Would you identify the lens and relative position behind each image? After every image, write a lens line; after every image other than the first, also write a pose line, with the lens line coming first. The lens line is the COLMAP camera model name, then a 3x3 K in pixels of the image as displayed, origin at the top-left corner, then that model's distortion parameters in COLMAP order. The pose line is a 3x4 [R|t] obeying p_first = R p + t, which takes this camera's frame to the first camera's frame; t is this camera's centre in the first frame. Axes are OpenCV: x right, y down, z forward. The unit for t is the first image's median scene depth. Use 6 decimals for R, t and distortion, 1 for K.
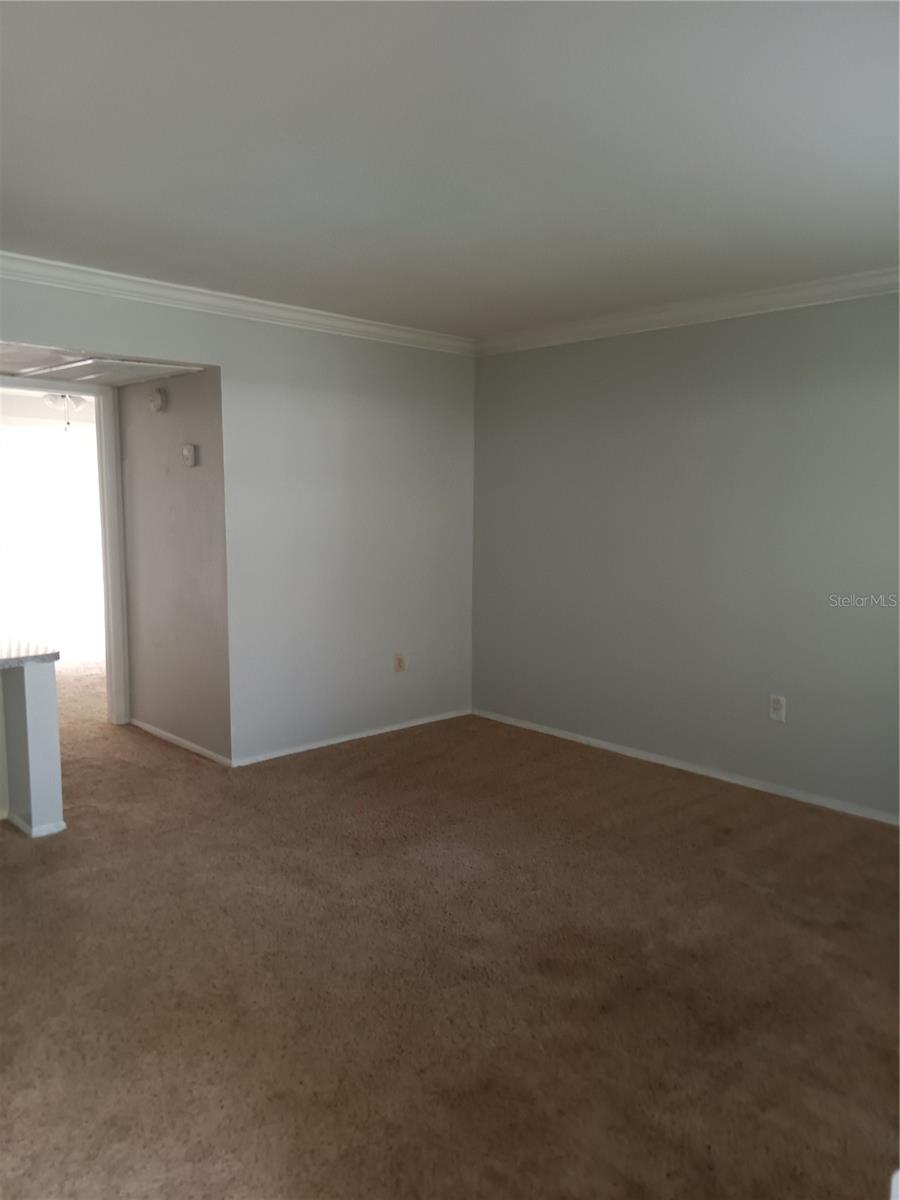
lens RADIAL K [[905.8, 0, 454.5], [0, 905.8, 600.3], [0, 0, 1]] dist [0.051525, -0.013267]
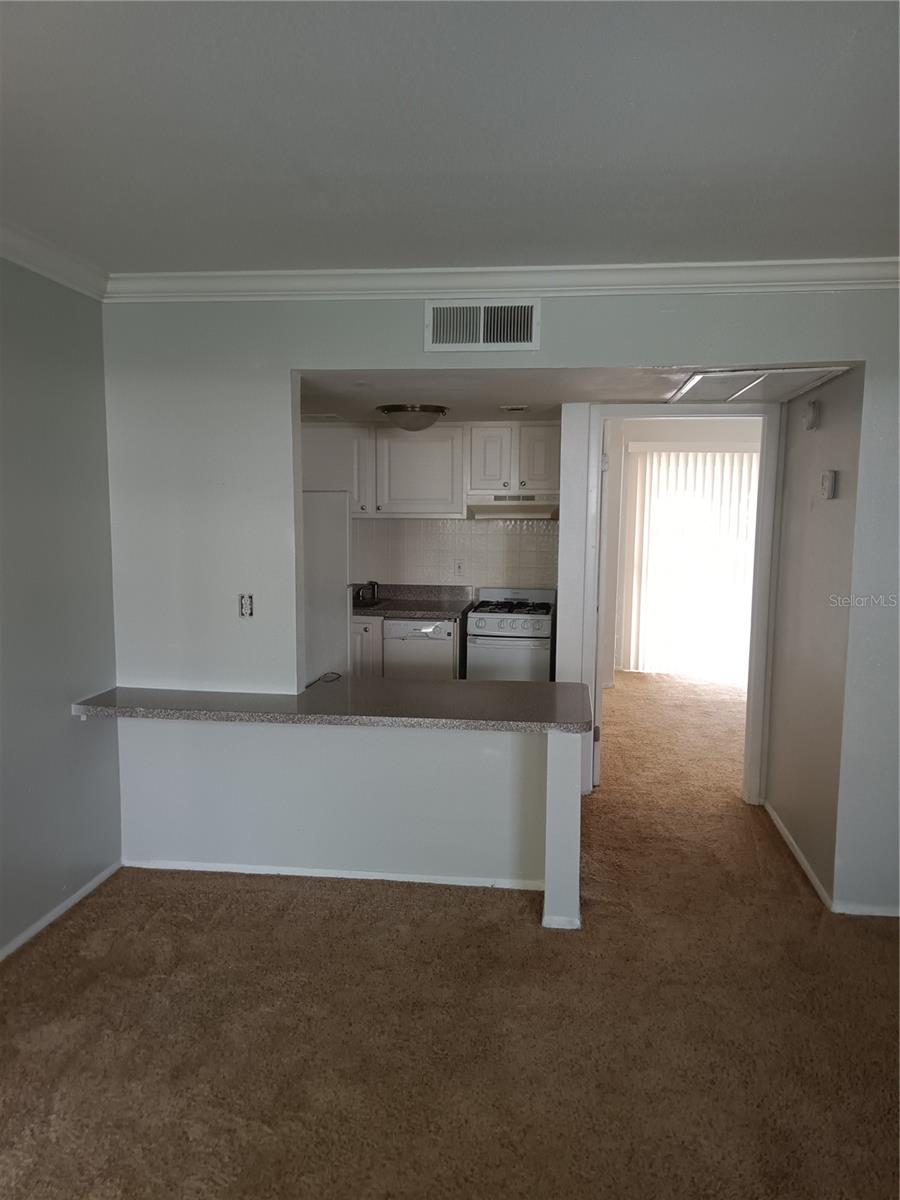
lens RADIAL K [[905.8, 0, 446.9], [0, 905.8, 606.2], [0, 0, 1]] dist [0.051525, -0.013267]
pose [[0.632995, 0.080216, -0.769988, 0.105711], [-0.091010, 0.995431, 0.028885, -0.052303], [0.768787, 0.051792, 0.637404, 0.282064]]
